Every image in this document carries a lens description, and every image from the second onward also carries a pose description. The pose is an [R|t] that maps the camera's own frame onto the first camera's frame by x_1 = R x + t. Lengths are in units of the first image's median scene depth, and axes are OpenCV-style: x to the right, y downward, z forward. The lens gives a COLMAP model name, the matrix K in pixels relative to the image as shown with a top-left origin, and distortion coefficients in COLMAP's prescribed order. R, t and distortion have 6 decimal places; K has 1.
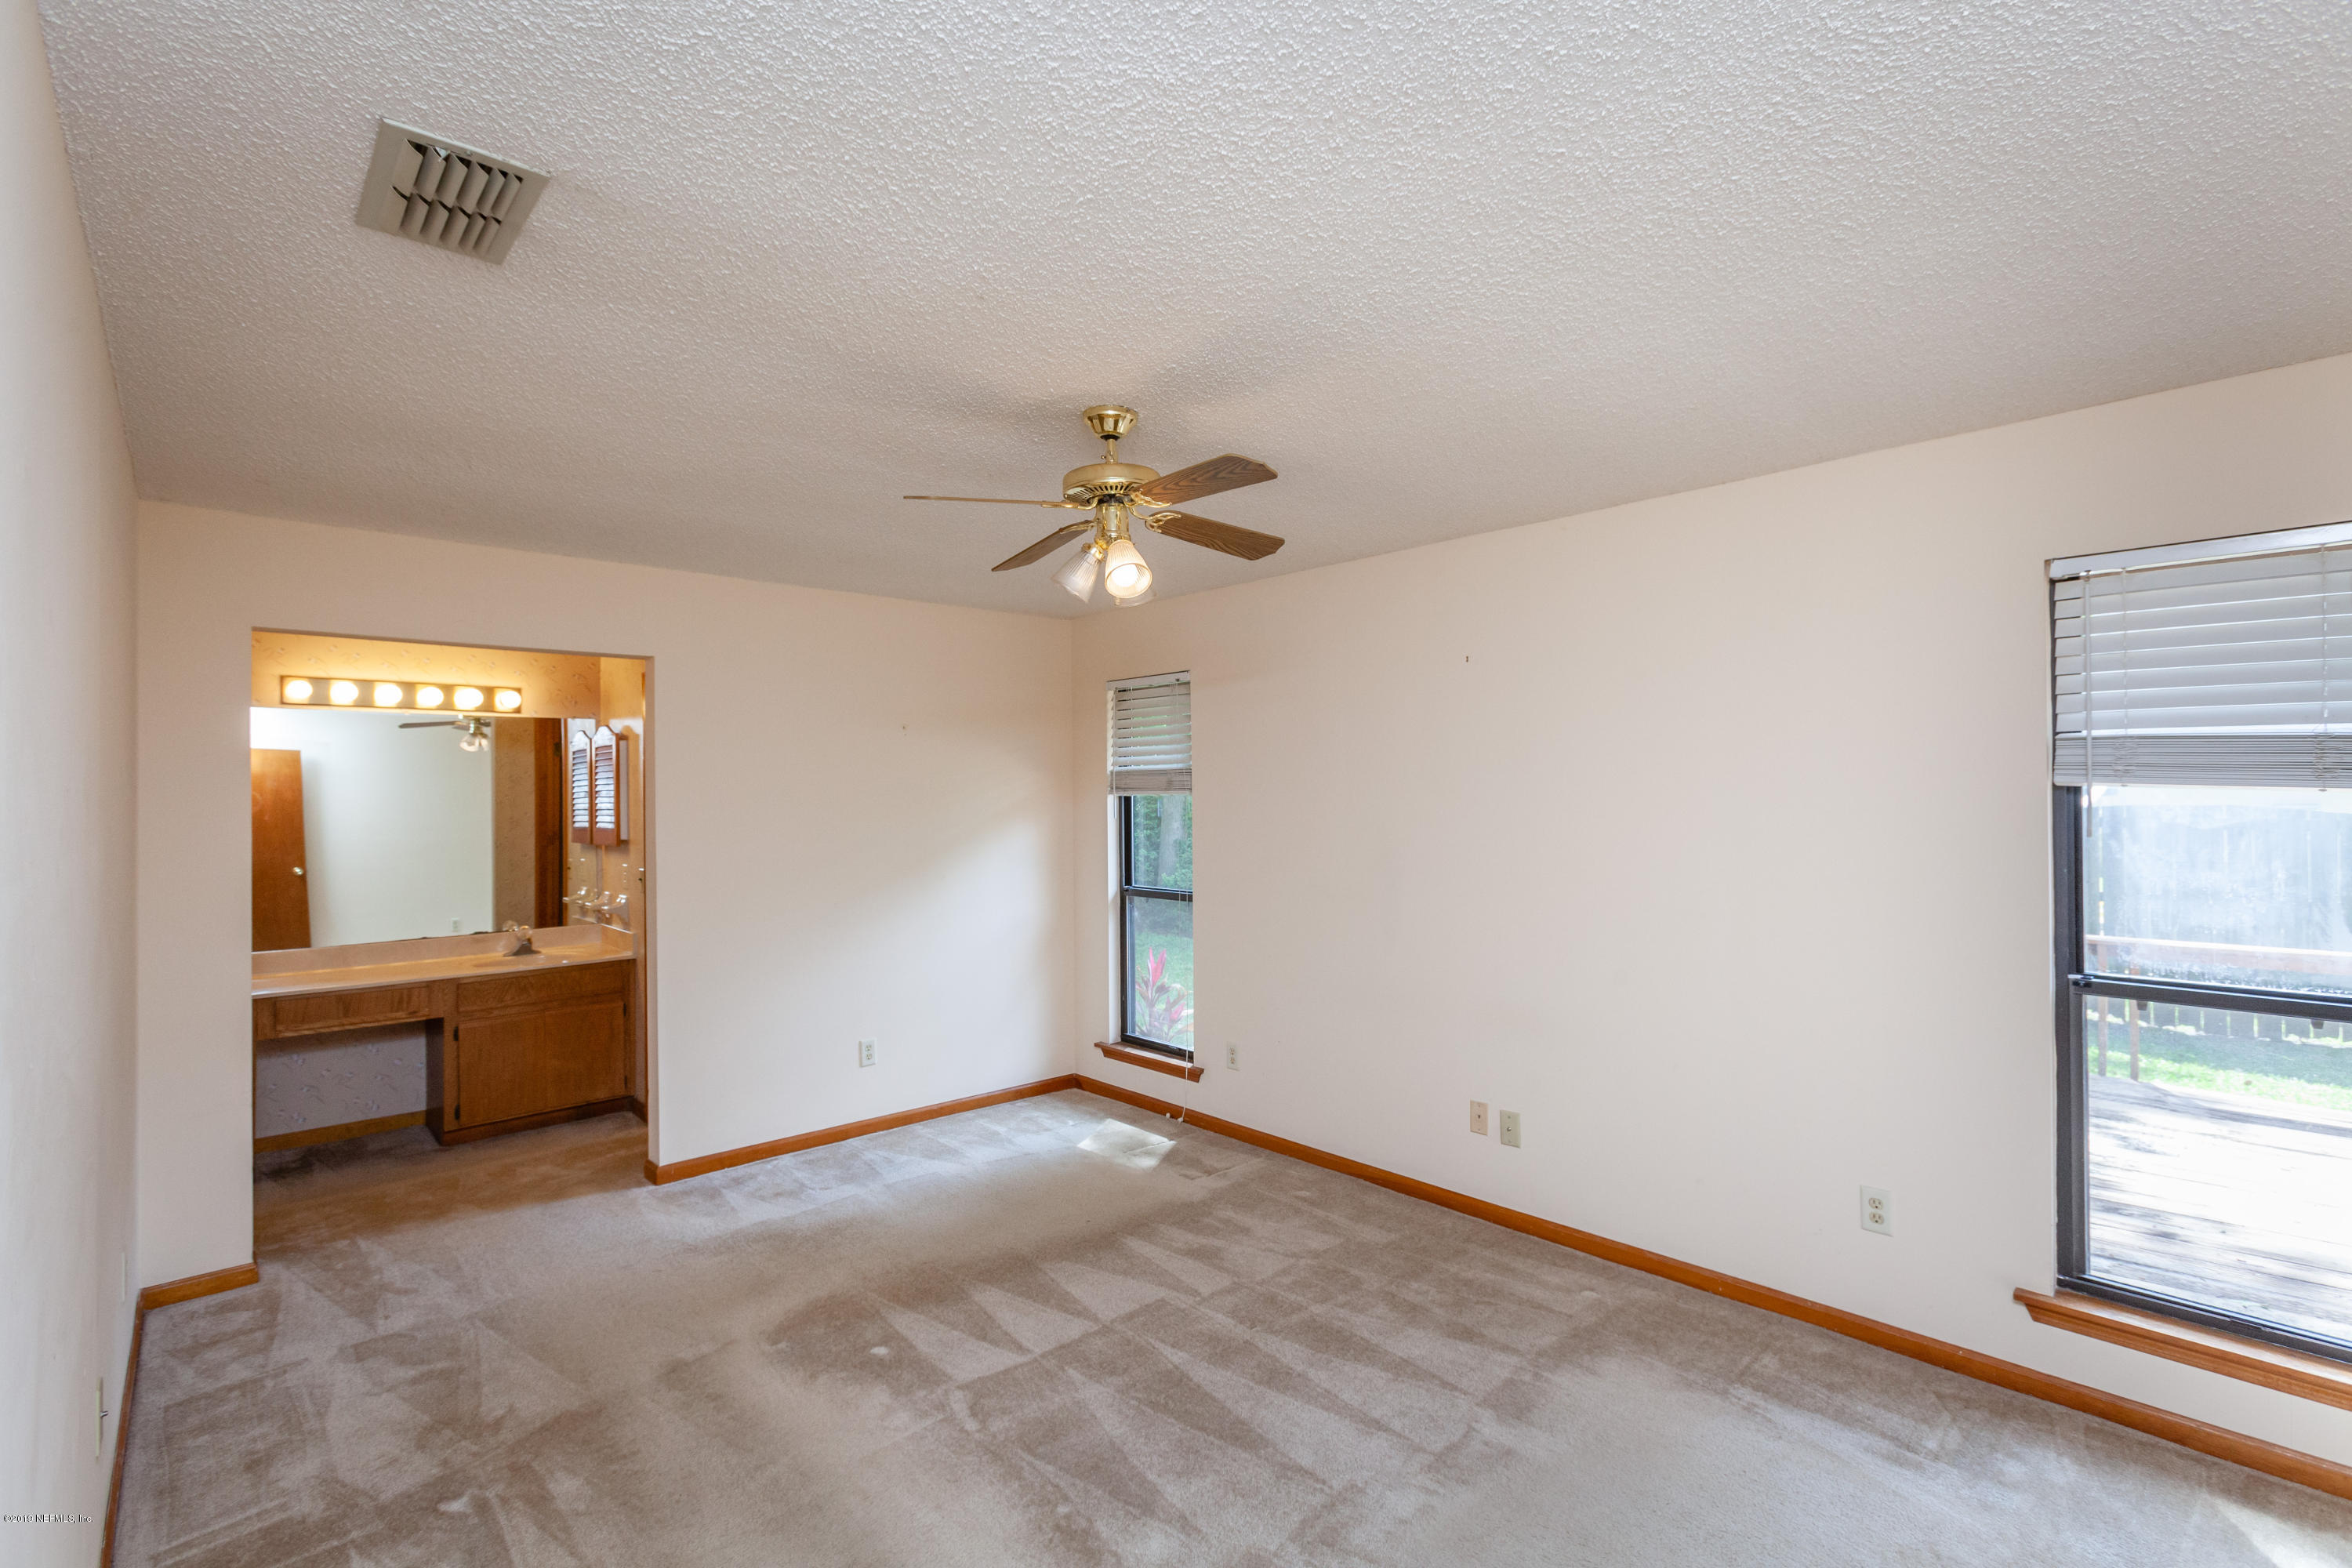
lens RADIAL K [[1041.5, 0, 1195.4], [0, 1041.5, 783.9], [0, 0, 1]] dist [-0.013209, 0.006797]
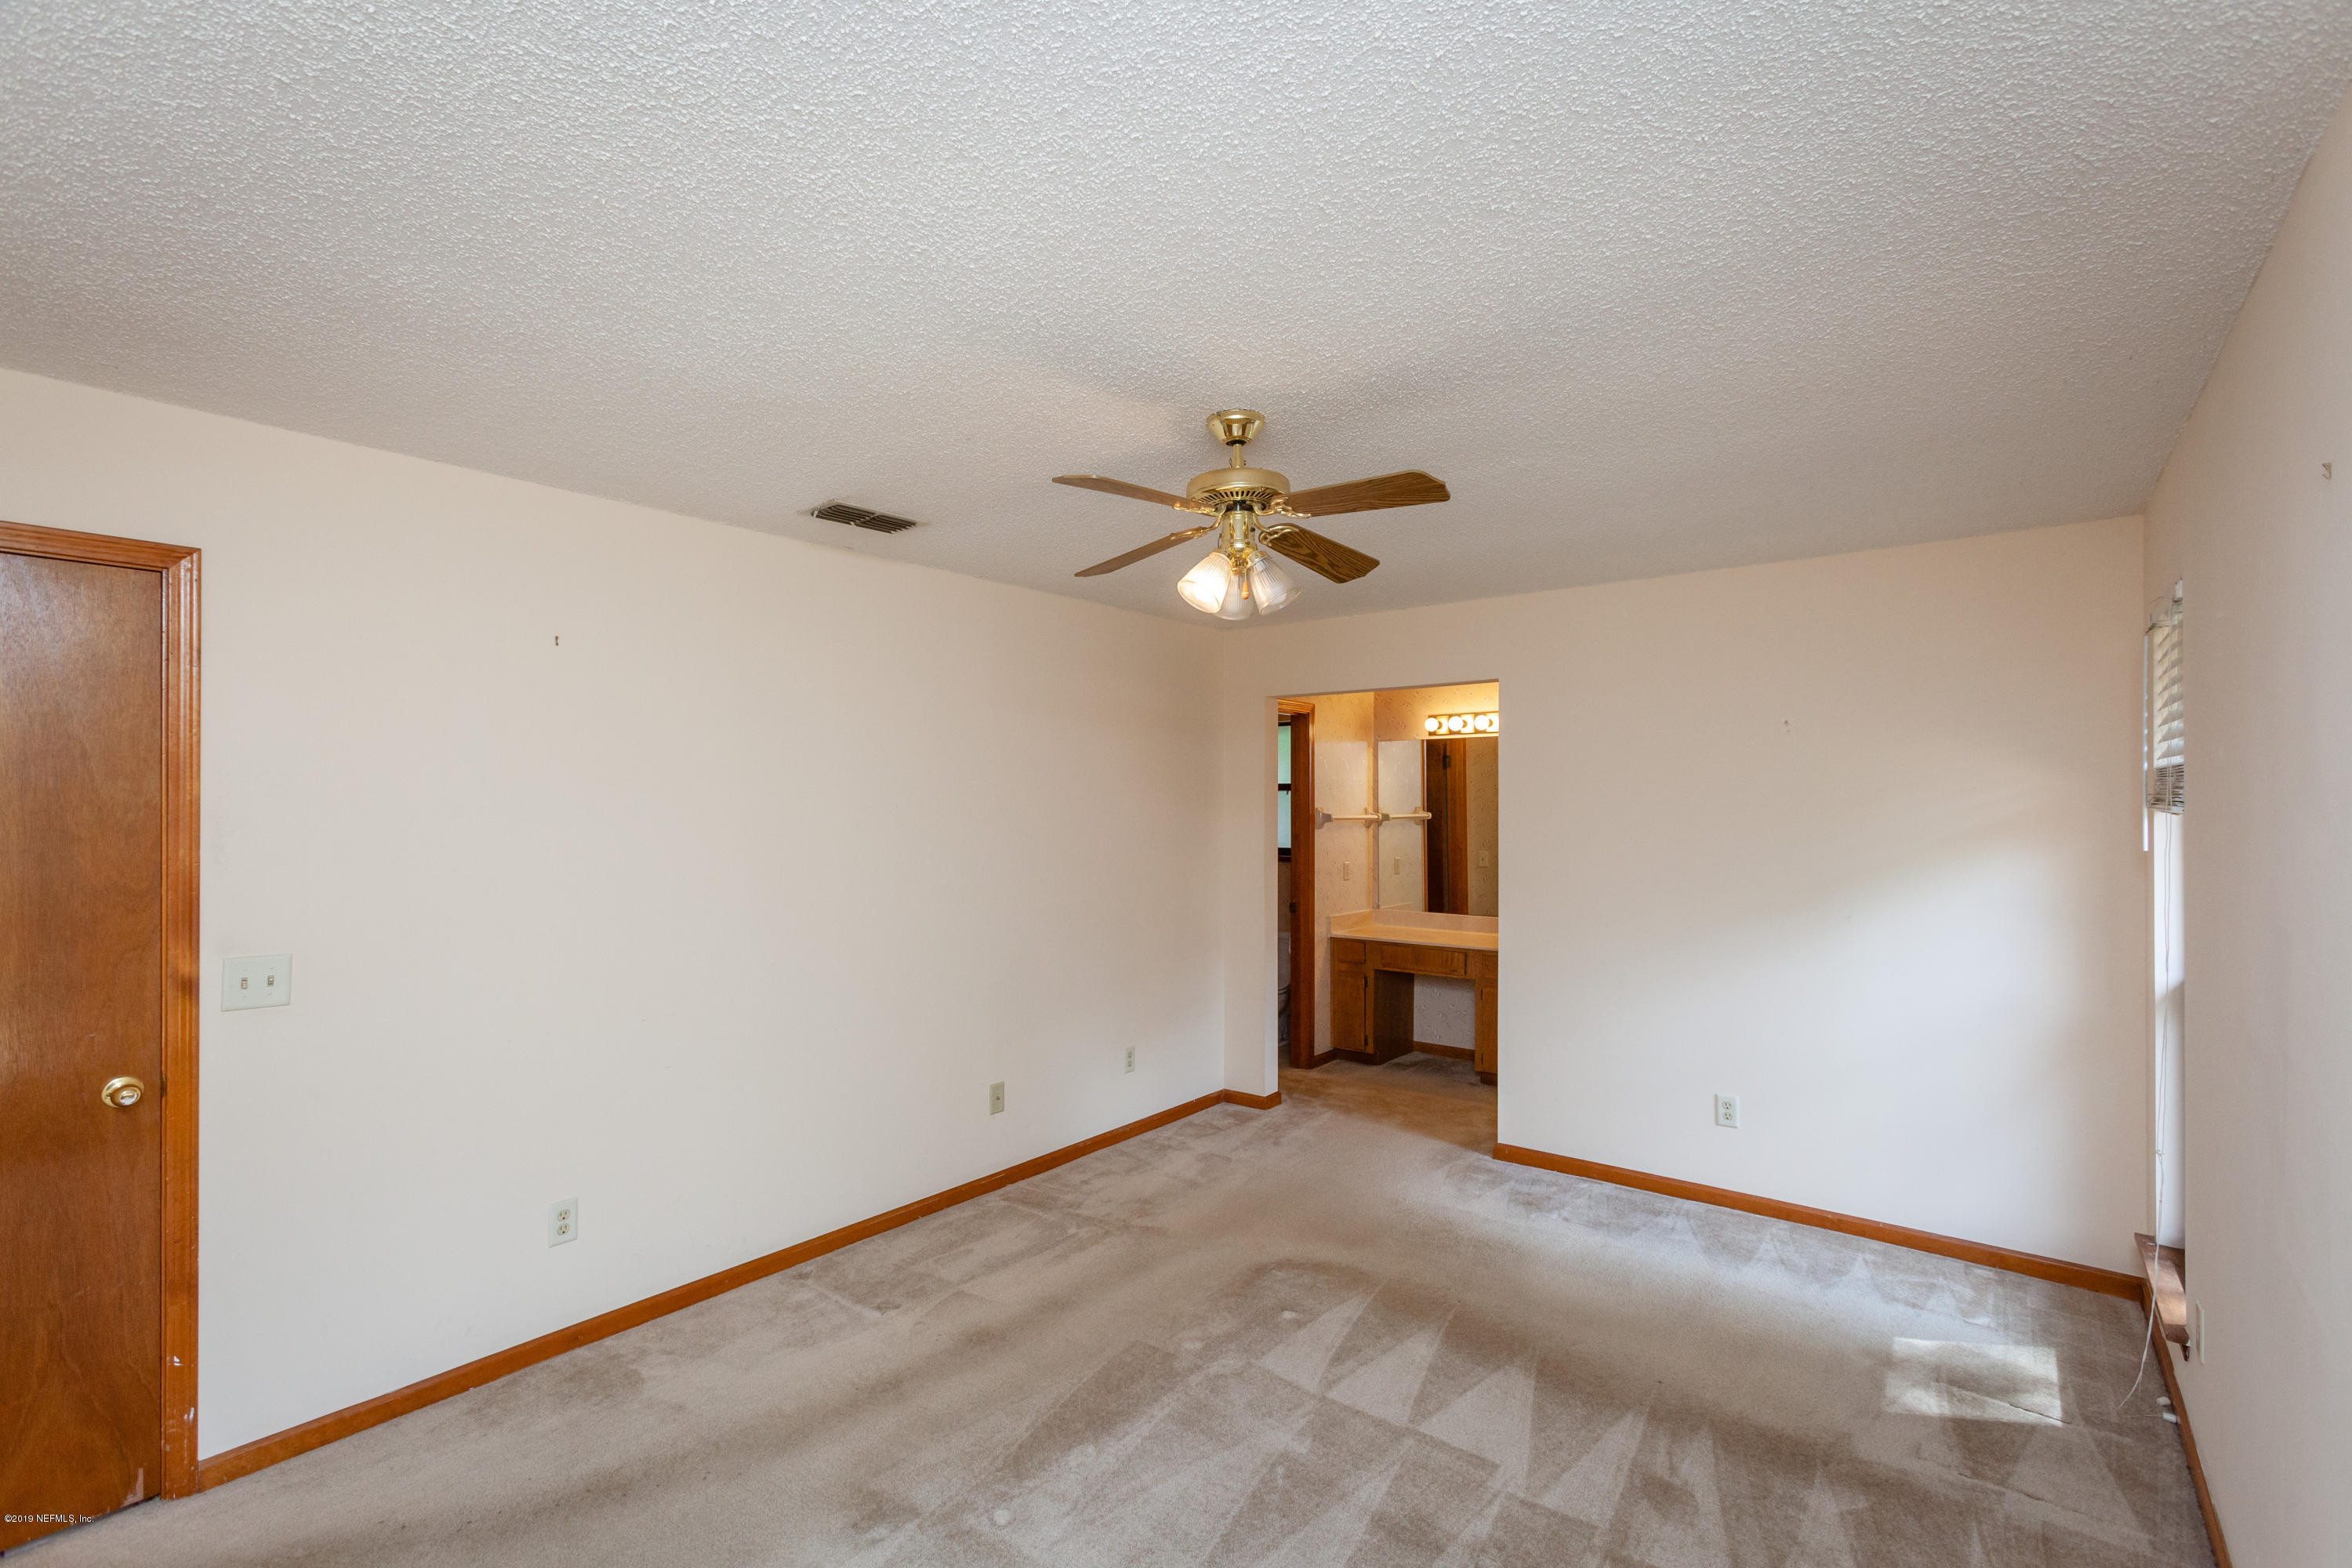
lens RADIAL K [[1041.5, 0, 1145.5], [0, 1041.5, 794.3], [0, 0, 1]] dist [-0.013209, 0.006797]
pose [[0.140996, -0.001858, -0.990008, 0.753917], [0.008207, 0.999966, -0.000708, -0.005114], [0.989976, -0.008025, 0.141006, 0.686846]]
